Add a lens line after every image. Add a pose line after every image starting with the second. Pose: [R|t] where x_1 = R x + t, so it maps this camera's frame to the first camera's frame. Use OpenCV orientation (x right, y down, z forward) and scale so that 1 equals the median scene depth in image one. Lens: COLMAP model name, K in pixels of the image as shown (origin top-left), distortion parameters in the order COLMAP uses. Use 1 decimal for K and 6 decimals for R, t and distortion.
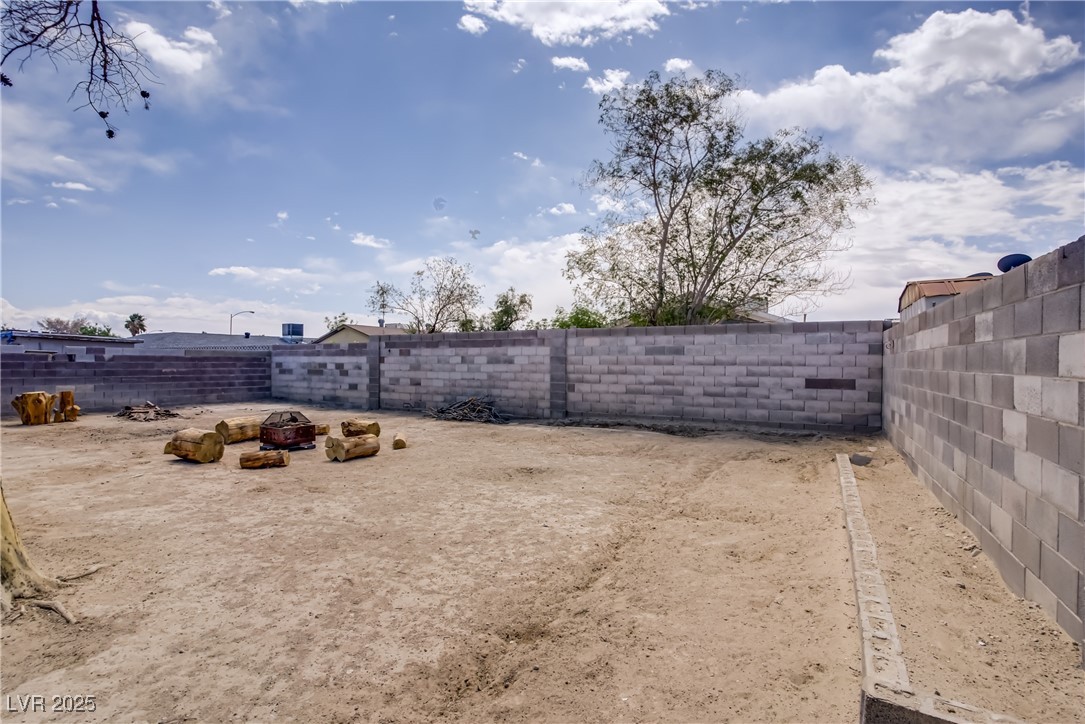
lens RADIAL K [[535.1, 0, 539.0], [0, 535.1, 361.1], [0, 0, 1]] dist [-0.070453, 0.029071]
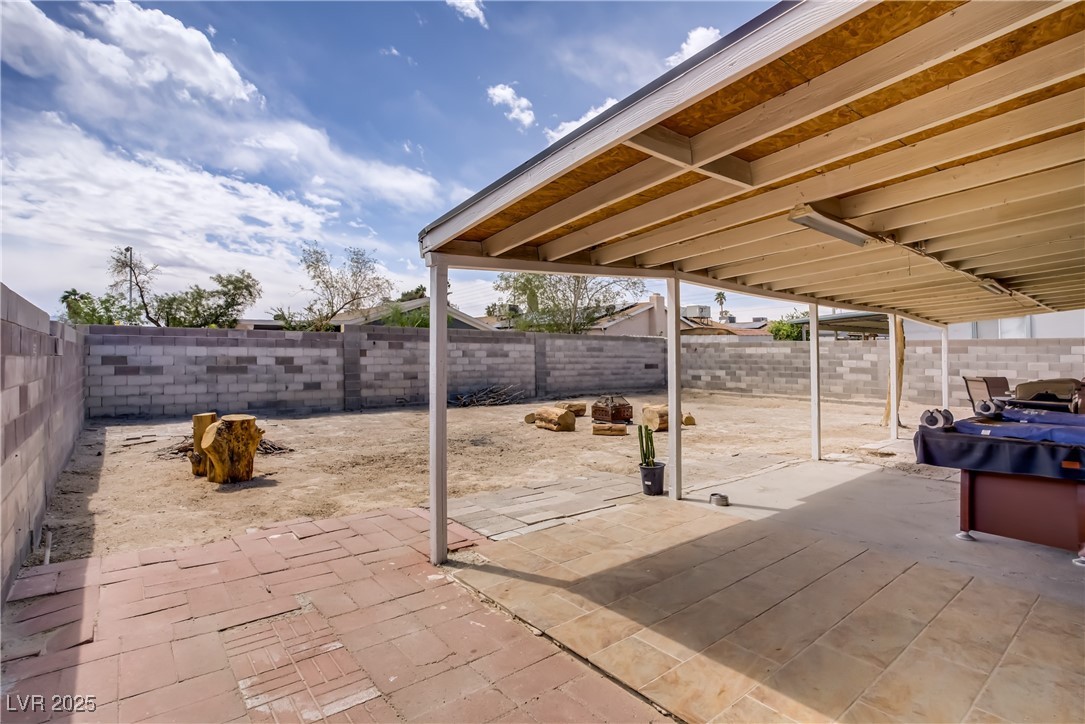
lens RADIAL K [[535.1, 0, 536.4], [0, 535.1, 356.6], [0, 0, 1]] dist [-0.070453, 0.029071]
pose [[0.347588, -0.006248, 0.937627, -1.175756], [-0.011234, 0.999878, 0.010827, -0.010525], [-0.937580, -0.014297, 0.347475, 0.483006]]
